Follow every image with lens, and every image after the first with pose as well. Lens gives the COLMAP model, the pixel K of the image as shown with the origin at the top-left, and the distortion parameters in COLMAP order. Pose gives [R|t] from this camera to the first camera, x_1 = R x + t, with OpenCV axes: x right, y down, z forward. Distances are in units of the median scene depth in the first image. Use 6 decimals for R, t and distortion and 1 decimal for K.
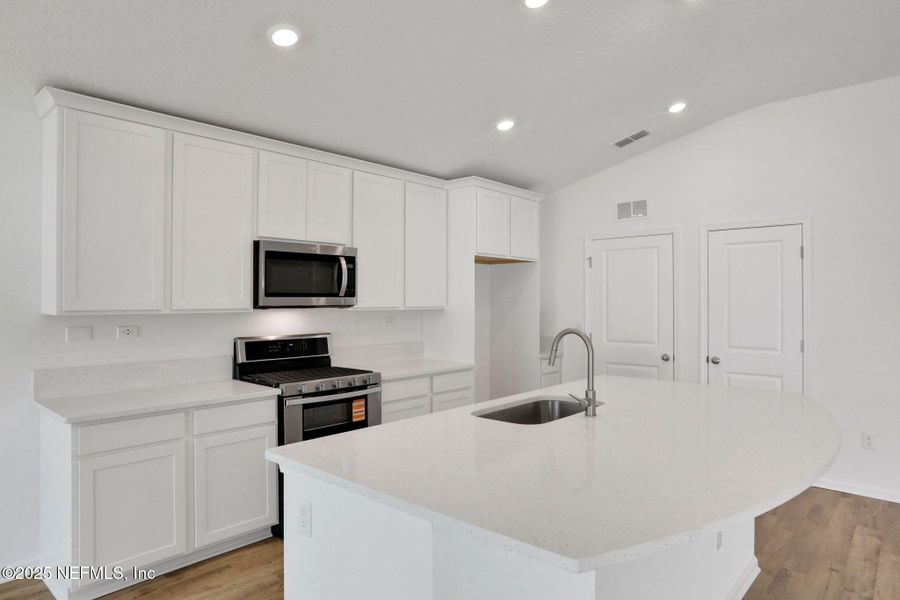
lens RADIAL K [[568.5, 0, 444.2], [0, 568.5, 299.6], [0, 0, 1]] dist [-0.000101, 0.002893]
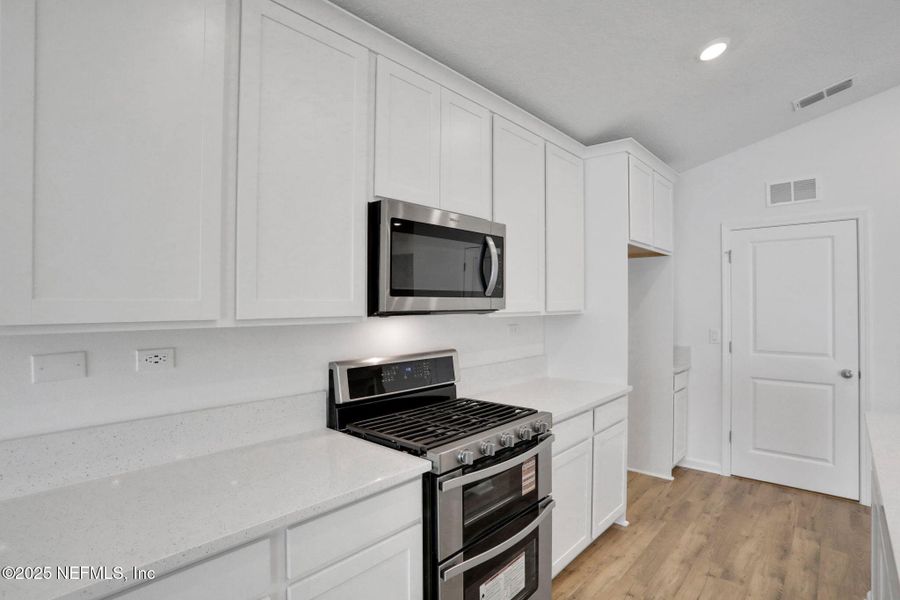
lens RADIAL K [[459.7, 0, 443.7], [0, 459.7, 304.3], [0, 0, 1]] dist [-0.021498, 0.009365]
pose [[0.999819, -0.000559, 0.019003, -0.242257], [0.000483, 0.999992, 0.004008, 0.001257], [-0.019006, -0.003998, 0.999811, 0.469423]]
